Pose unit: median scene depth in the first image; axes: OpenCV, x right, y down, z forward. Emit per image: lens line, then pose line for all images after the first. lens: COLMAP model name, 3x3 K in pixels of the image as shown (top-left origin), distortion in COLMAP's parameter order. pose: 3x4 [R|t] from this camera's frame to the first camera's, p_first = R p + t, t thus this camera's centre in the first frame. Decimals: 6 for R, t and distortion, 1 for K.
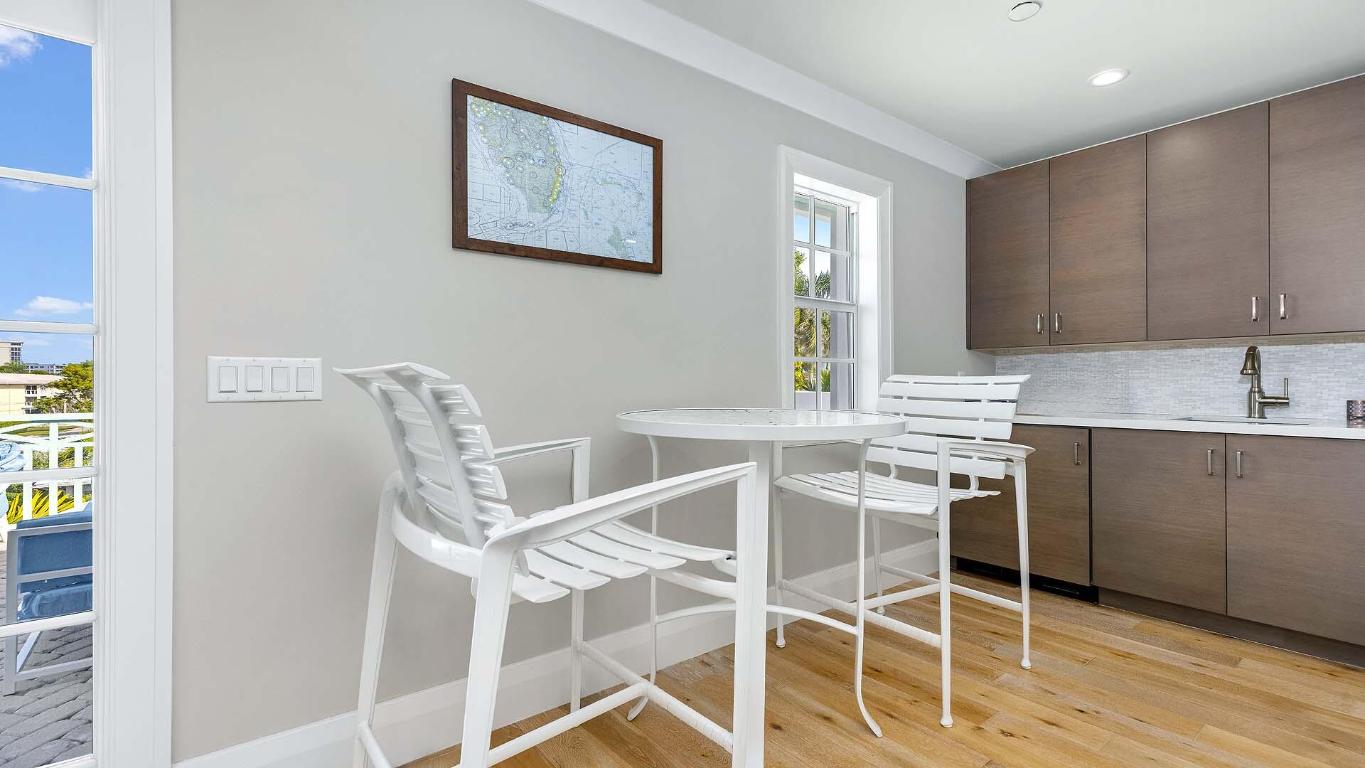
lens RADIAL K [[622.3, 0, 687.0], [0, 622.3, 384.5], [0, 0, 1]] dist [0.001846, 0.000105]
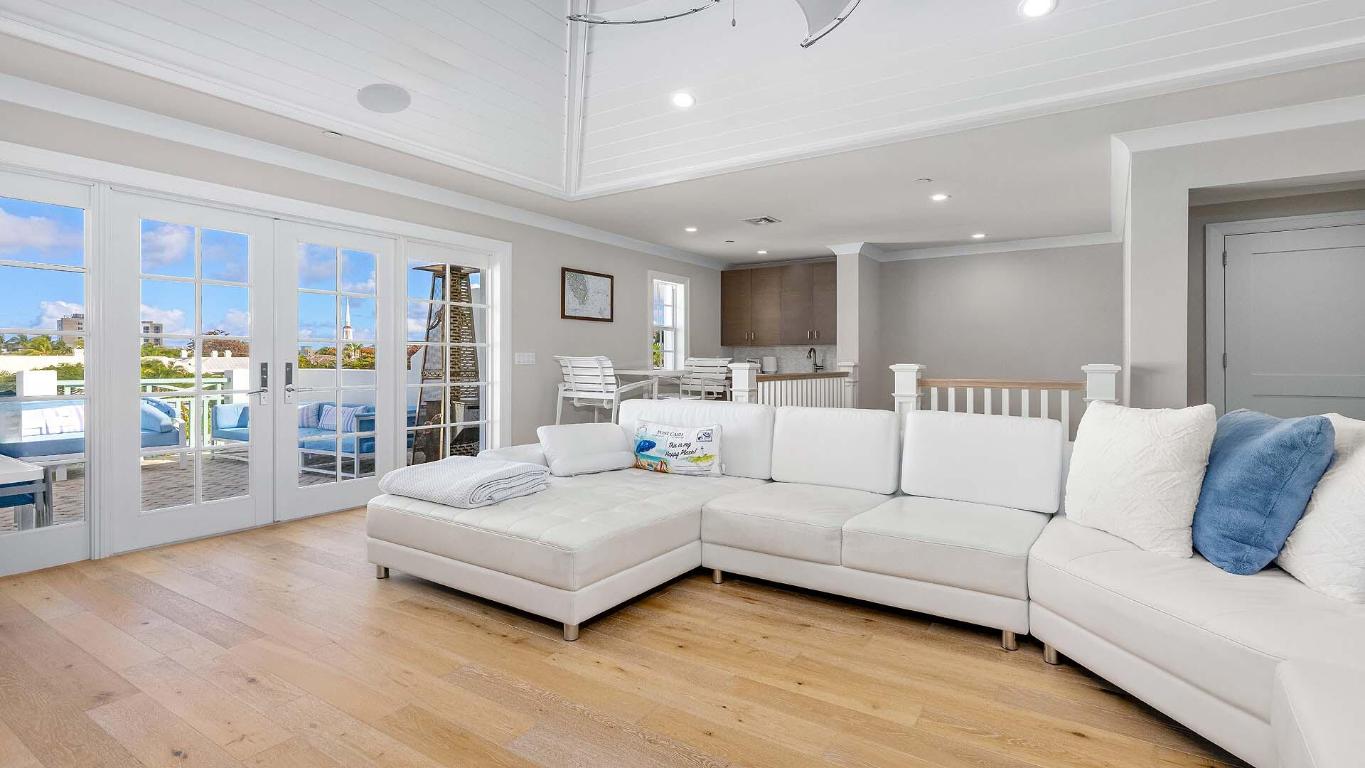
lens RADIAL K [[622.3, 0, 687.0], [0, 622.3, 384.5], [0, 0, 1]] dist [0.001846, 0.000105]
pose [[0.950596, -0.009366, 0.310288, -0.614821], [-0.002711, 0.999256, 0.038468, -0.003361], [-0.310417, -0.037409, 0.949864, -1.854168]]
